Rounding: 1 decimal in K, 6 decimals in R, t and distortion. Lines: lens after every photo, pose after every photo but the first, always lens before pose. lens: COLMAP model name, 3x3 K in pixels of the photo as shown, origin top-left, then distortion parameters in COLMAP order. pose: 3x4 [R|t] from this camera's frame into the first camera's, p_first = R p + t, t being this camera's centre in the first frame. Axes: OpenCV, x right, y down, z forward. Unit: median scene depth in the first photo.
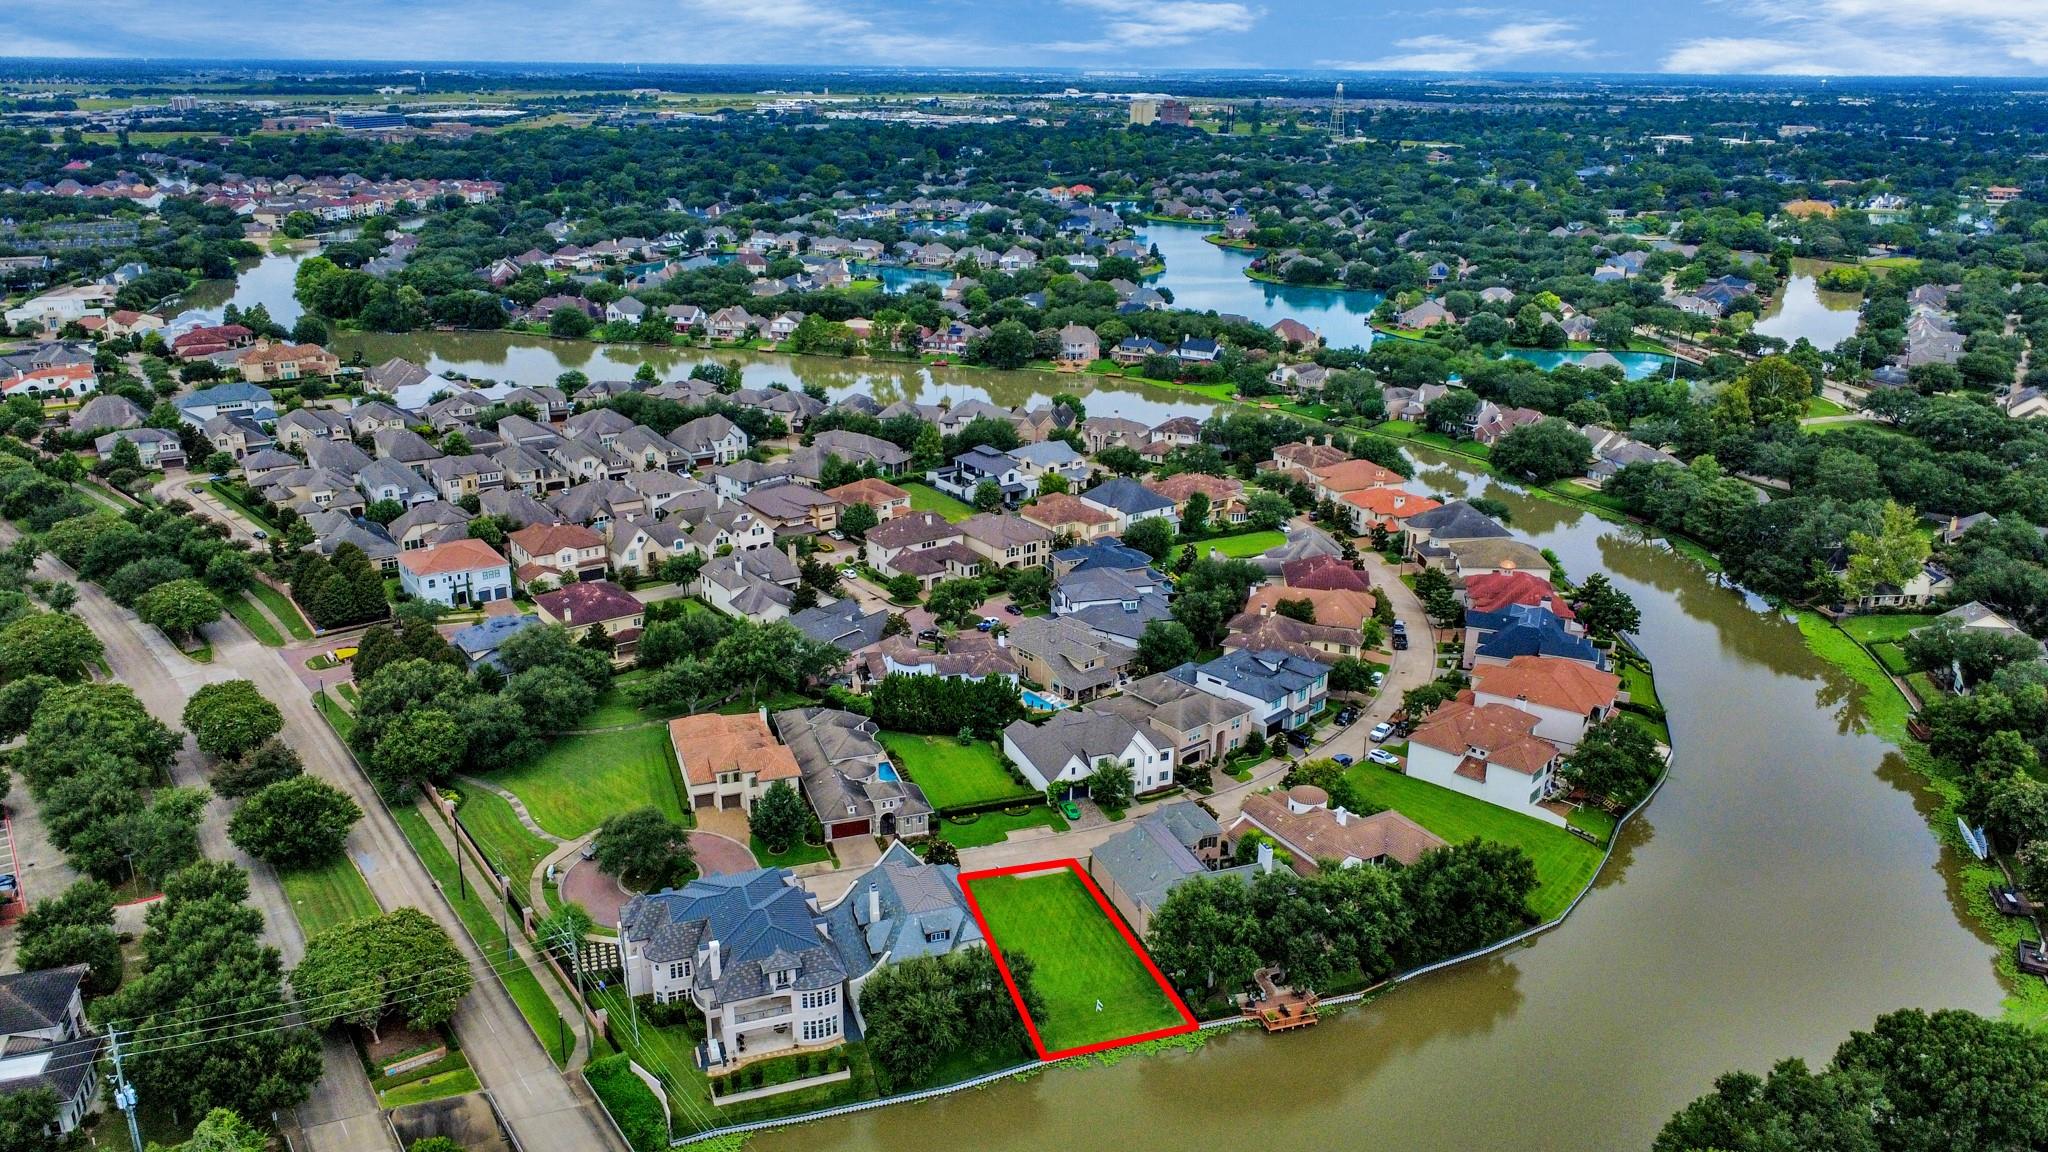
lens RADIAL K [[1492.0, 0, 1024.9], [0, 1492.0, 576.0], [0, 0, 1]] dist [-0.002763, 0.018320]
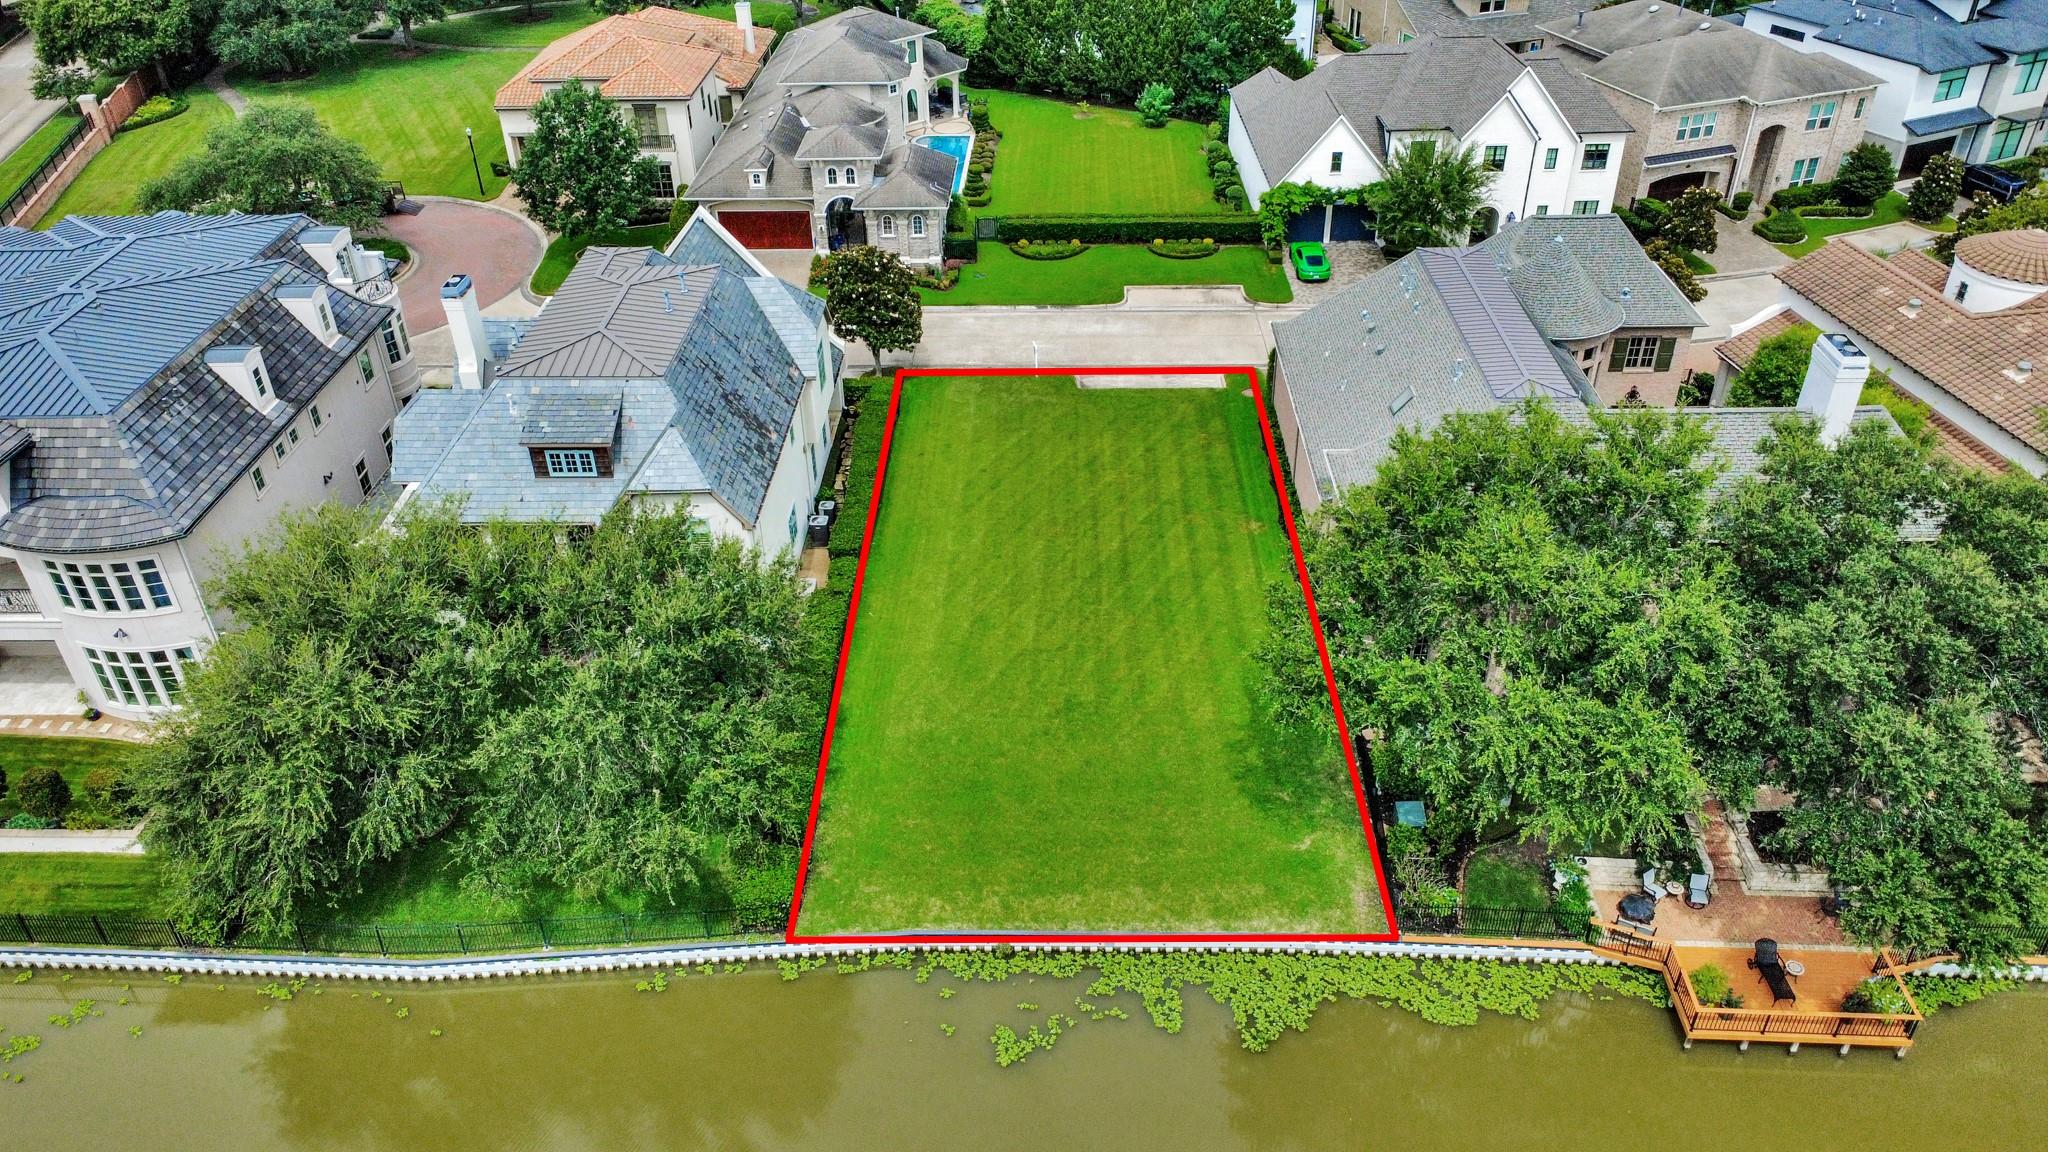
lens RADIAL K [[1492.0, 0, 1012.8], [0, 1492.0, 582.1], [0, 0, 1]] dist [-0.002763, 0.018320]
pose [[0.931071, 0.178840, -0.317999, 0.095148], [-0.089679, 0.957059, 0.275672, 0.132202], [0.353645, -0.228152, 0.907128, 0.573503]]
